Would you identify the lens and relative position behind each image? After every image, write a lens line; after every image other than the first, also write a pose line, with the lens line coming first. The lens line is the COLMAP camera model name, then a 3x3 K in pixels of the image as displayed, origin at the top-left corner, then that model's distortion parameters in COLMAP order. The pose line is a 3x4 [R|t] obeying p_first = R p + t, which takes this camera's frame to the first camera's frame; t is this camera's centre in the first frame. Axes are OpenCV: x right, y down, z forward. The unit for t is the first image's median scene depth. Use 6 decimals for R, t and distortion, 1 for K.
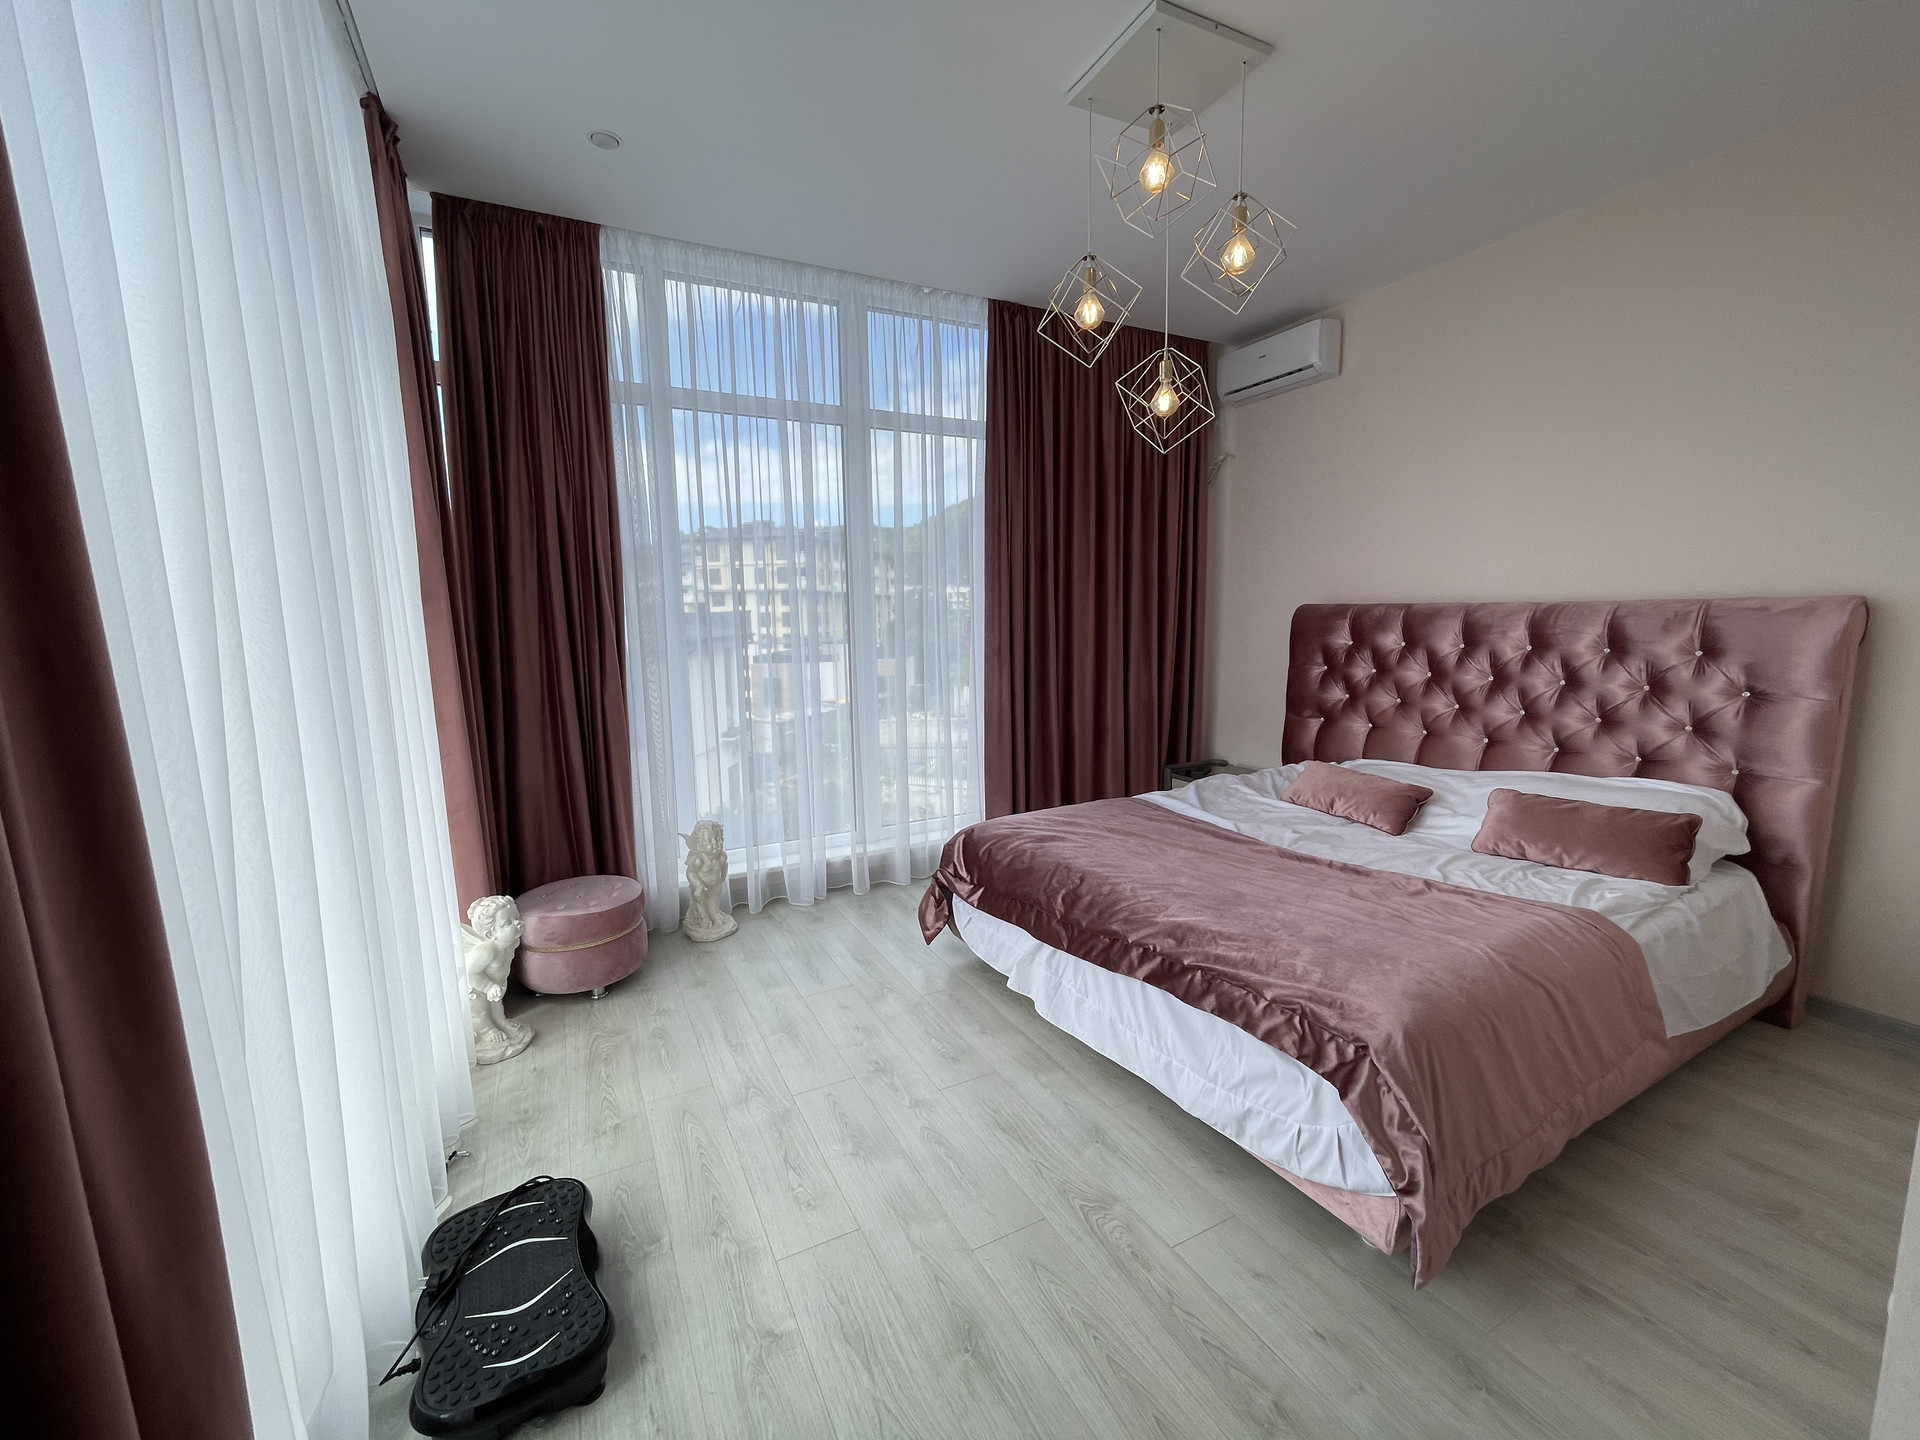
lens RADIAL K [[780.5, 0, 958.1], [0, 780.5, 712.5], [0, 0, 1]] dist [0.000490, 0.000057]
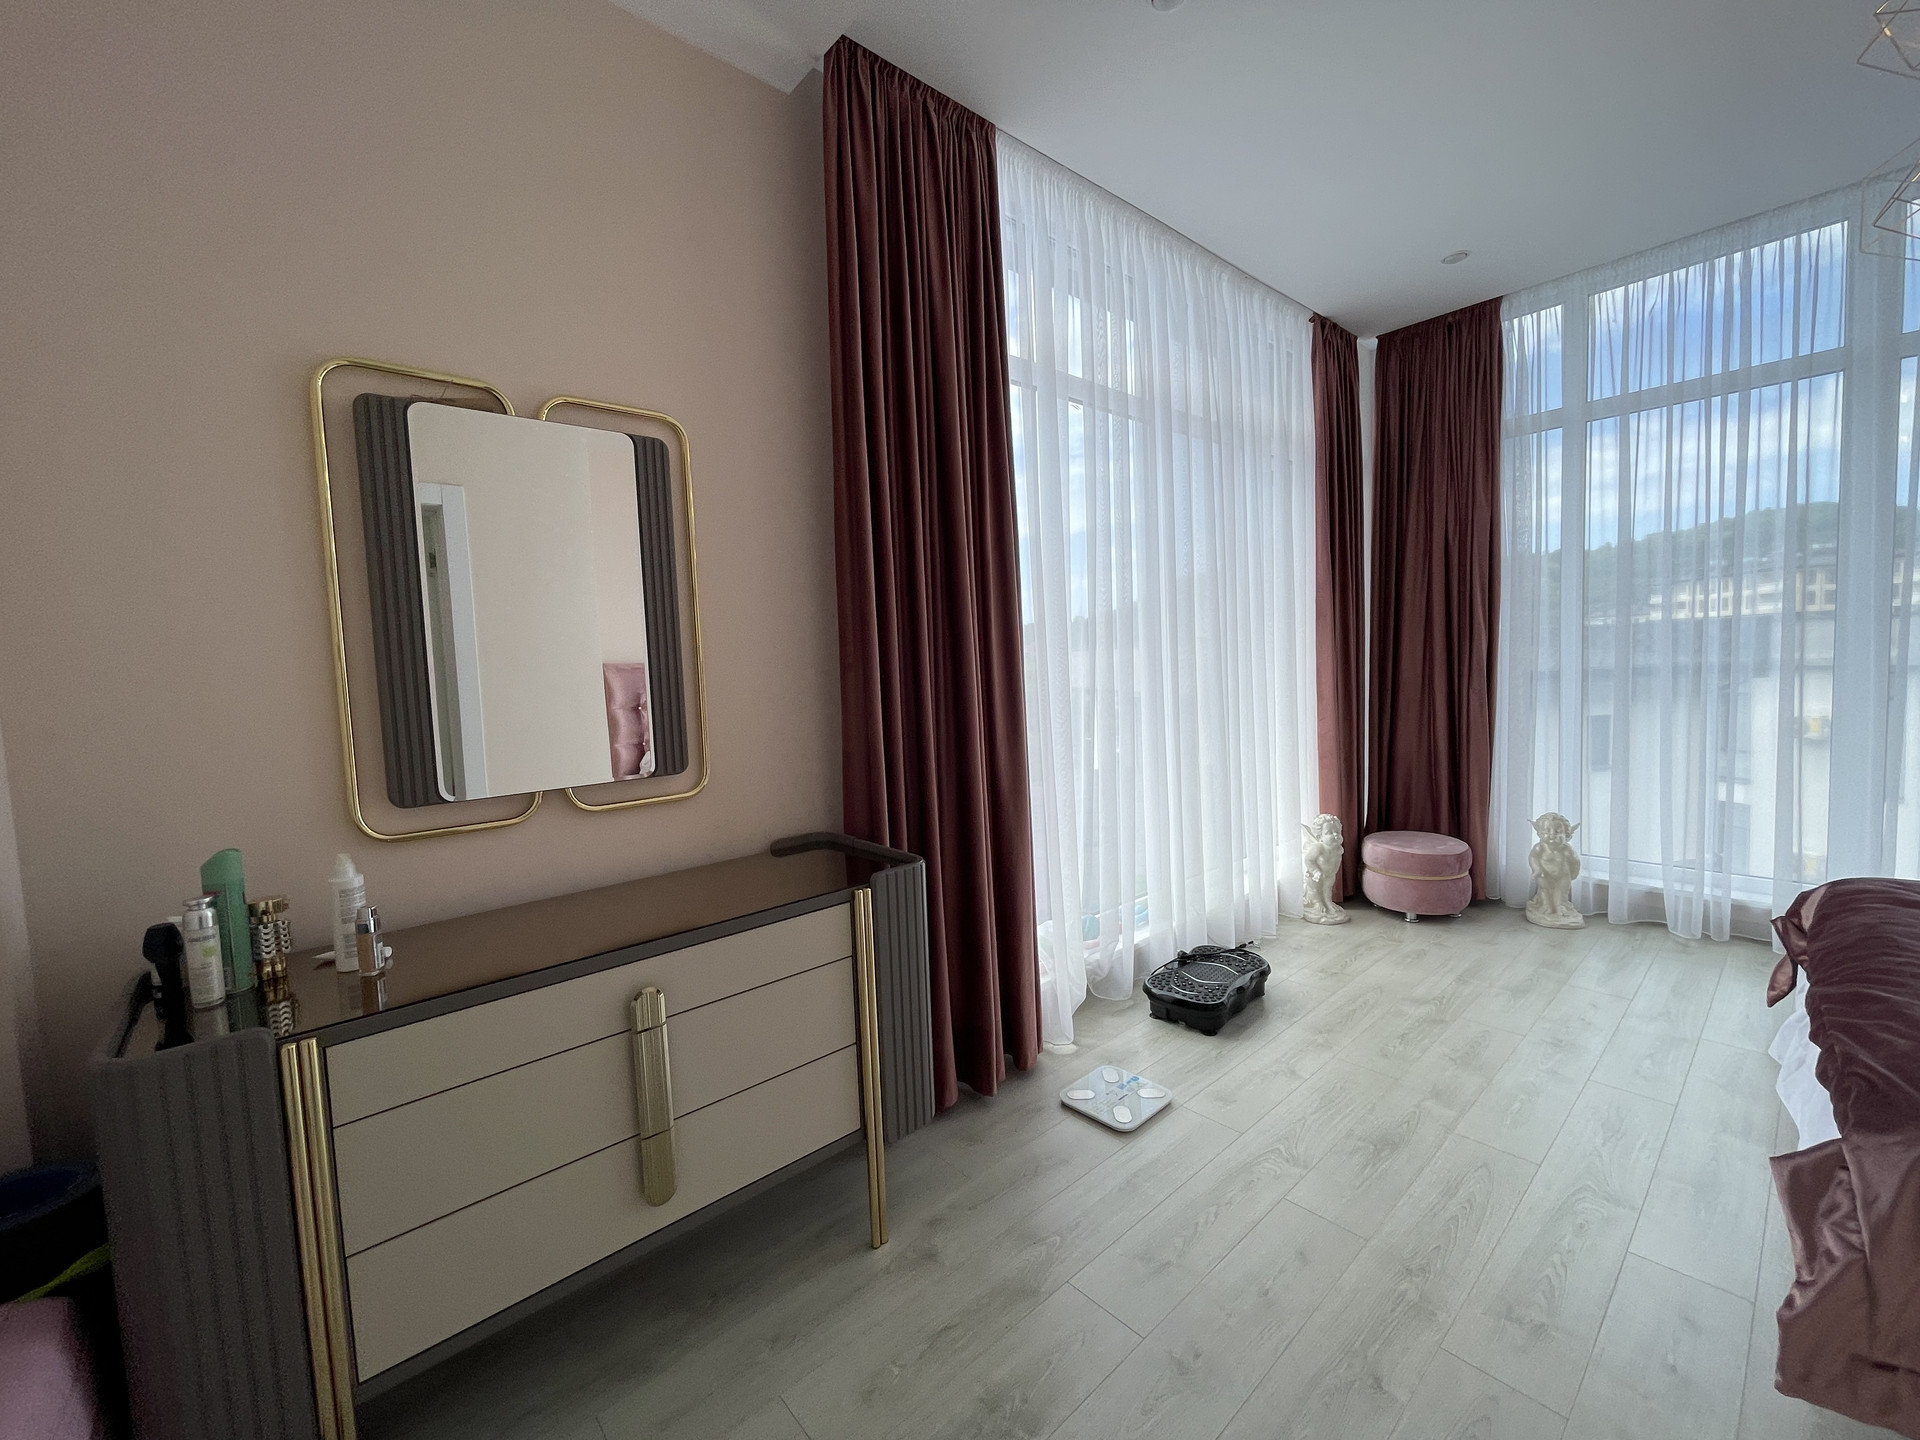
lens RADIAL K [[780.5, 0, 958.1], [0, 780.5, 712.5], [0, 0, 1]] dist [0.000490, 0.000057]
pose [[0.243062, 0.068675, -0.967577, 0.534989], [-0.088627, 0.994891, 0.048350, 0.026123], [0.965954, 0.074002, 0.247906, -0.054526]]
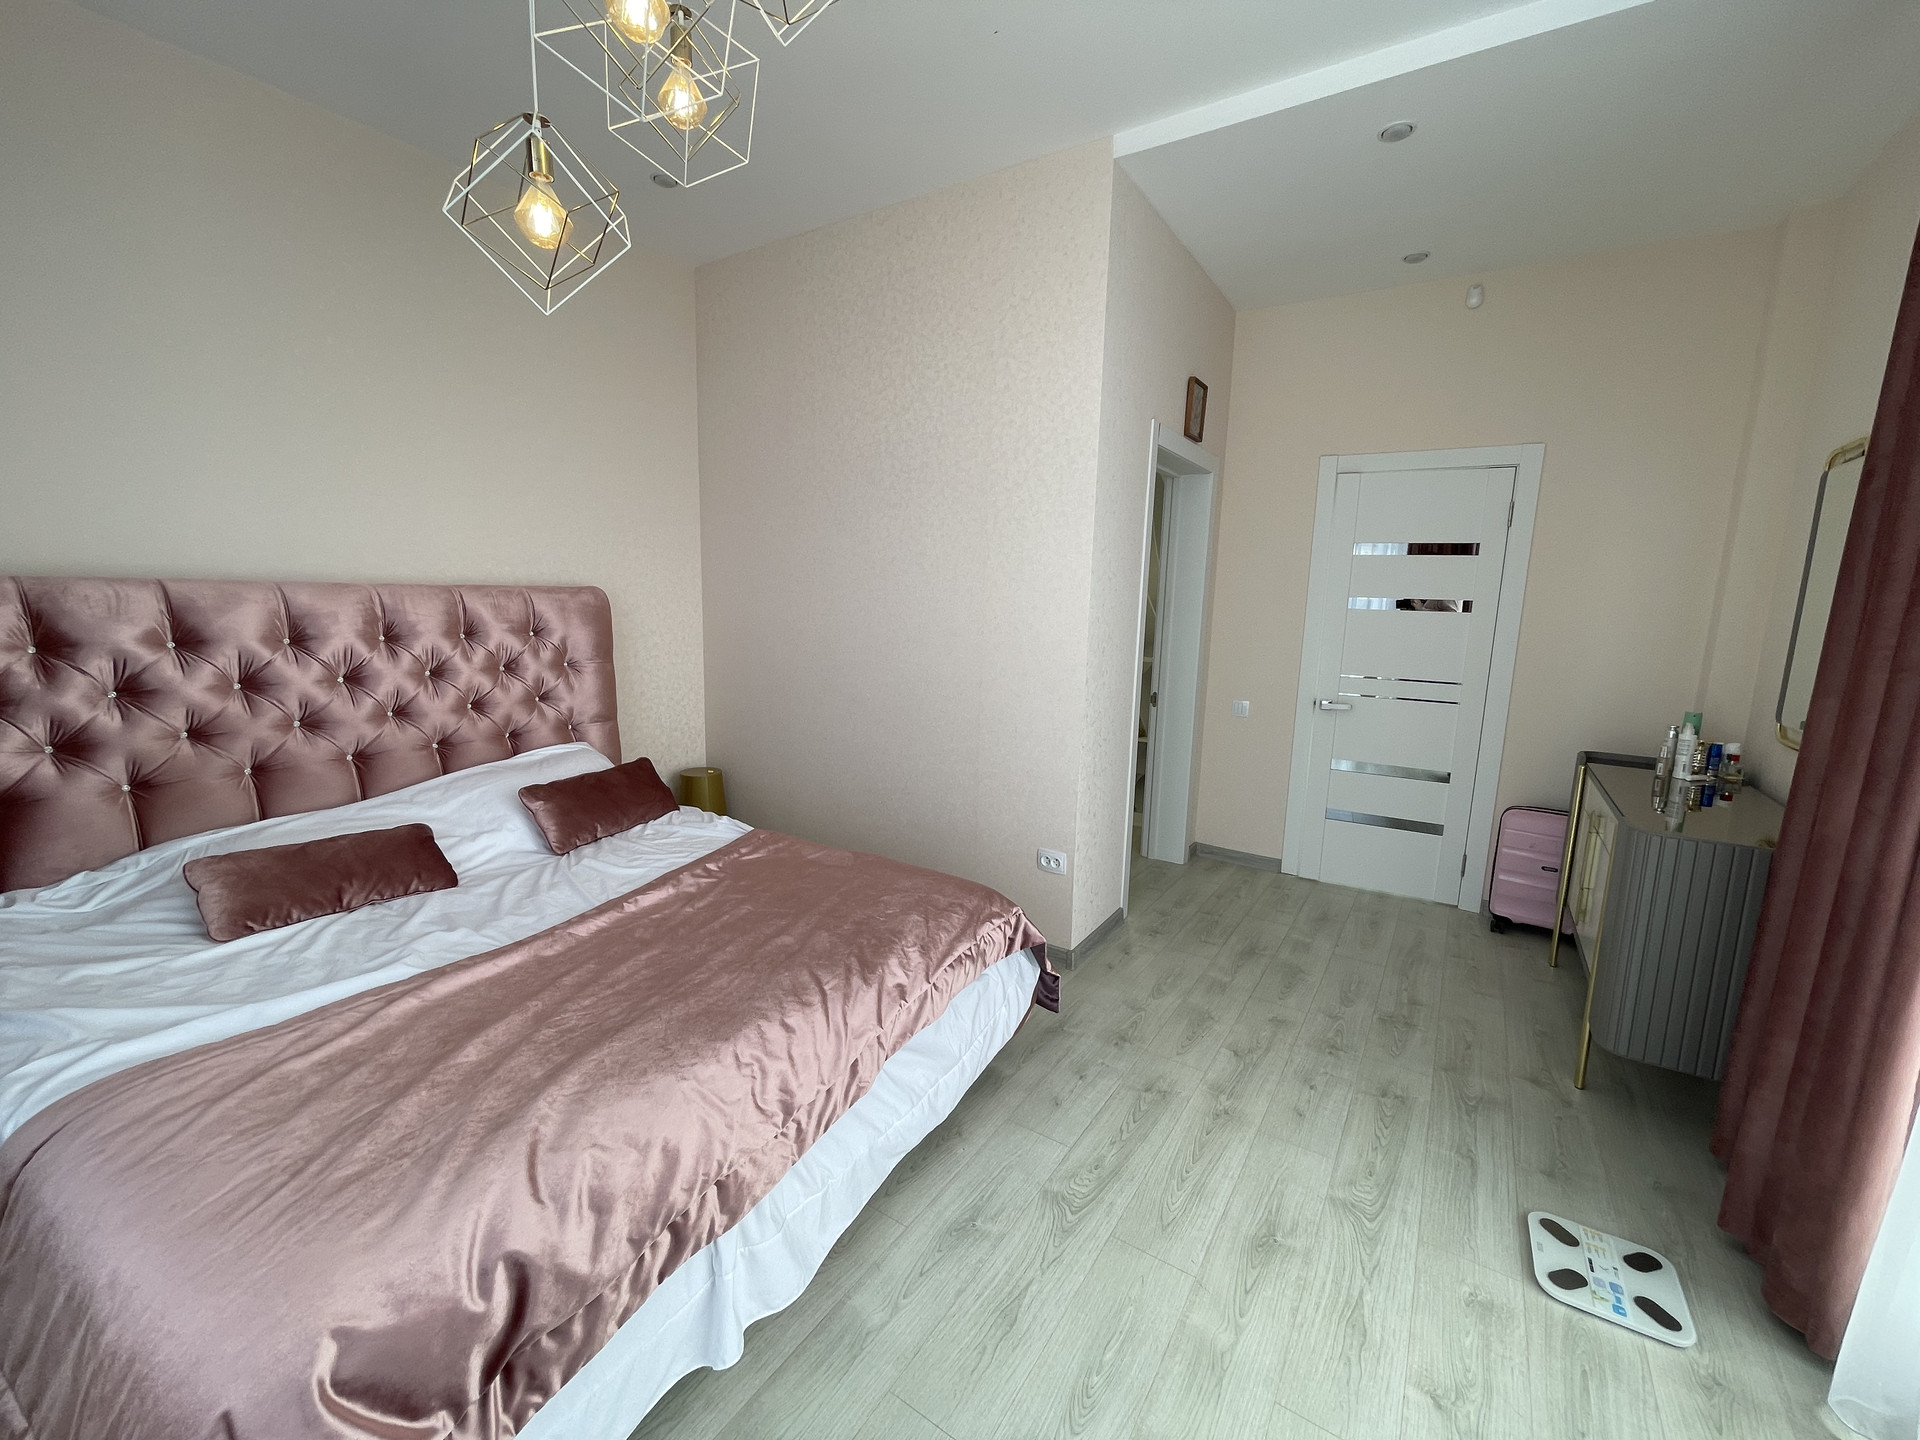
lens RADIAL K [[765.5, 0, 967.2], [0, 765.5, 724.3], [0, 0, 1]] dist [0.000210, 0.000014]
pose [[-0.486675, -0.128509, 0.864079, -0.316152], [0.099097, 0.974615, 0.200763, -0.105743], [-0.867944, 0.183334, -0.461586, 0.859278]]
